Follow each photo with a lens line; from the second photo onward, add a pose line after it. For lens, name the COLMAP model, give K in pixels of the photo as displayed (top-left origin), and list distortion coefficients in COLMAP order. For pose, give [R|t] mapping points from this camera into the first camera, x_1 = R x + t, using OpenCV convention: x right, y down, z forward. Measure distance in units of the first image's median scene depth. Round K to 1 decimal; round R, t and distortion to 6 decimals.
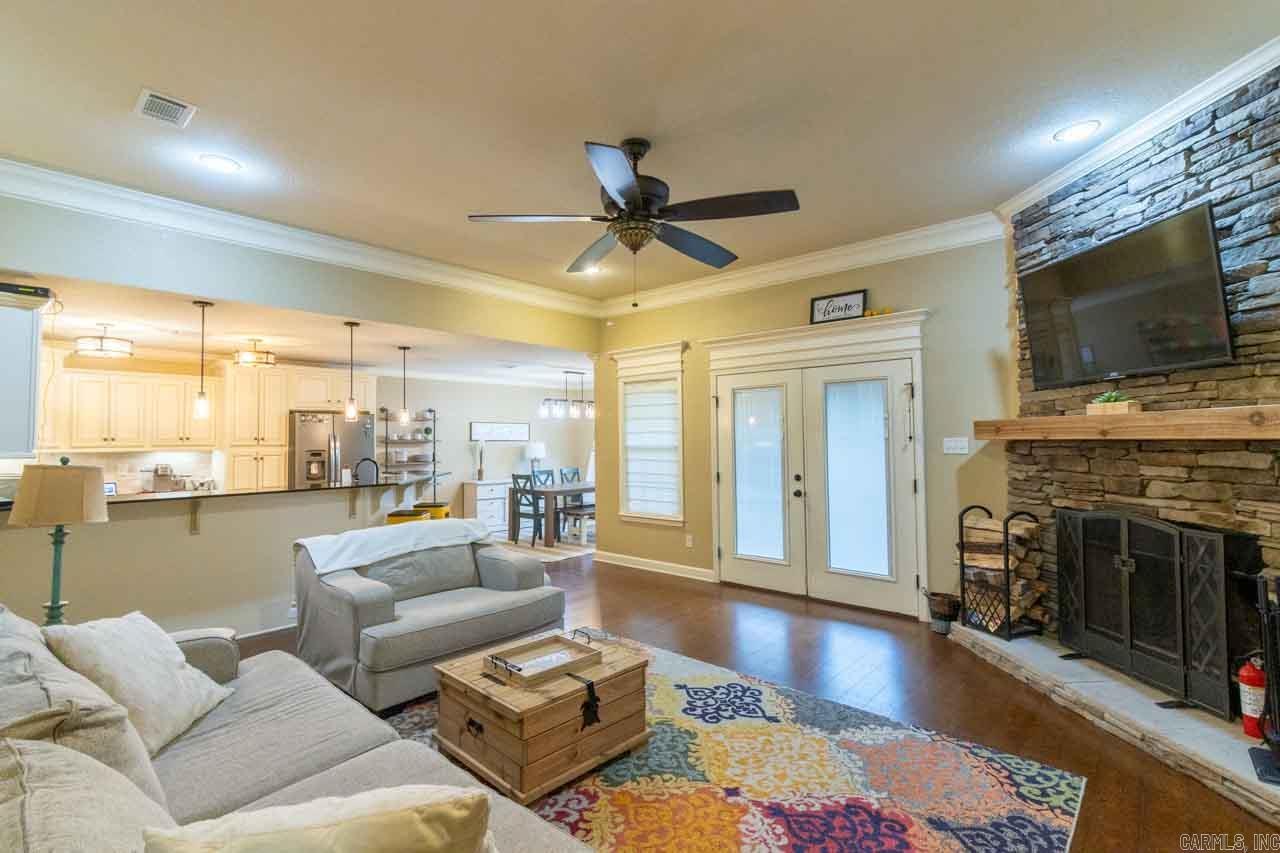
lens RADIAL K [[589.6, 0, 638.4], [0, 589.6, 432.1], [0, 0, 1]] dist [0.001680, 0.000425]
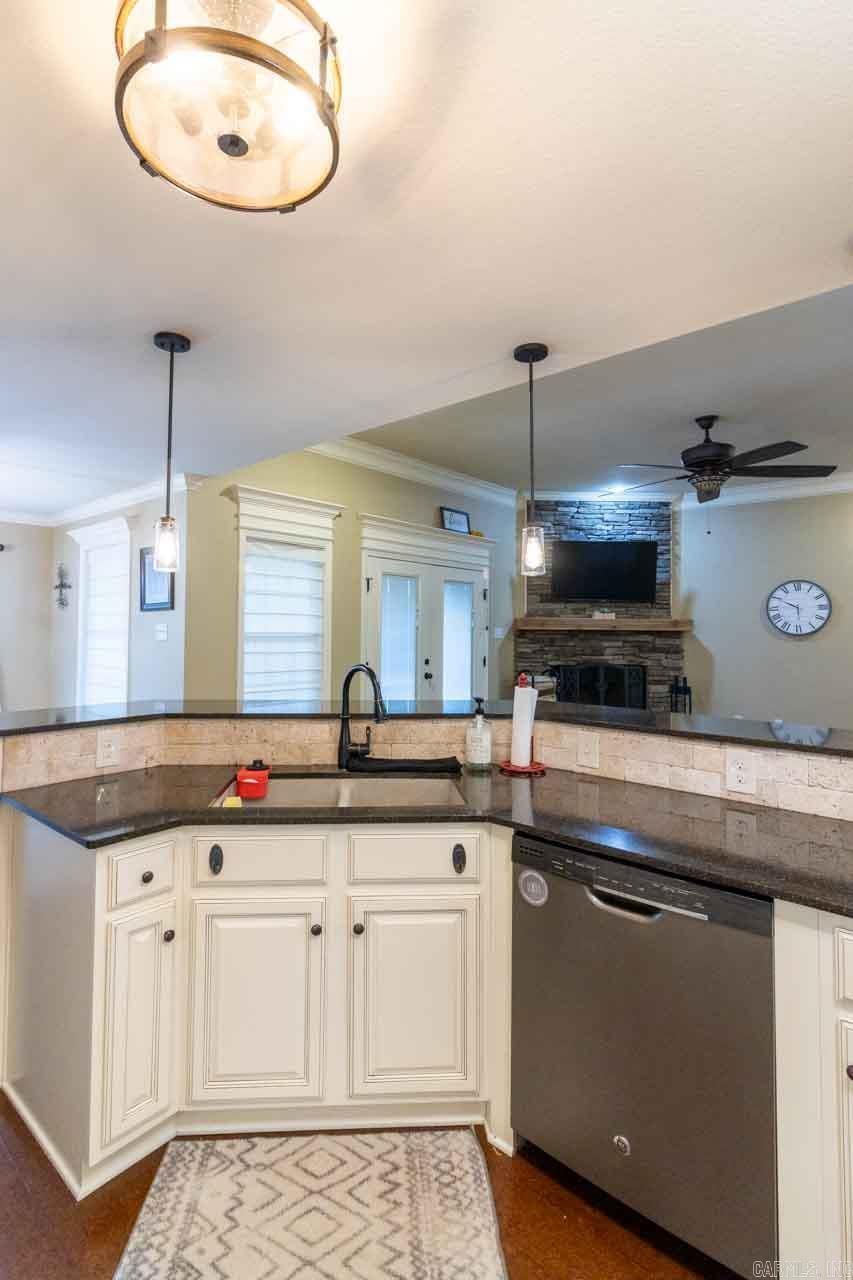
lens RADIAL K [[589.6, 0, 427.2], [0, 589.6, 624.8], [0, 0, 1]] dist [0.001680, 0.000425]
pose [[0.010656, 0.016722, 0.999803, -1.167556], [-0.020488, 0.999654, -0.016501, 0.035493], [-0.999733, -0.020308, 0.010995, 1.359796]]
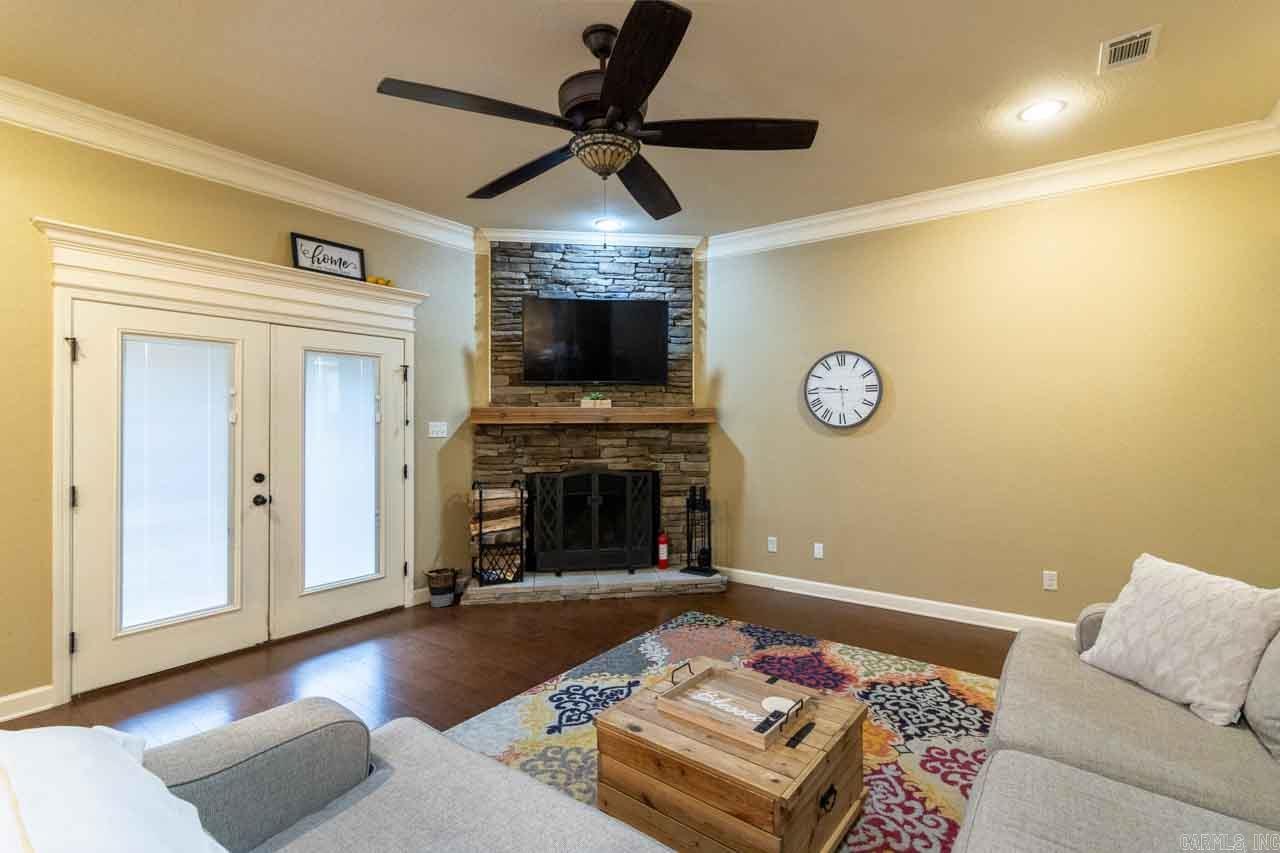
lens RADIAL K [[589.6, 0, 641.0], [0, 589.6, 429.1], [0, 0, 1]] dist [0.001680, 0.000425]
pose [[-0.094783, -0.003266, 0.995493, -0.652677], [-0.008045, 0.999964, 0.002514, 0.019283], [-0.995465, -0.007770, -0.094806, 0.855743]]
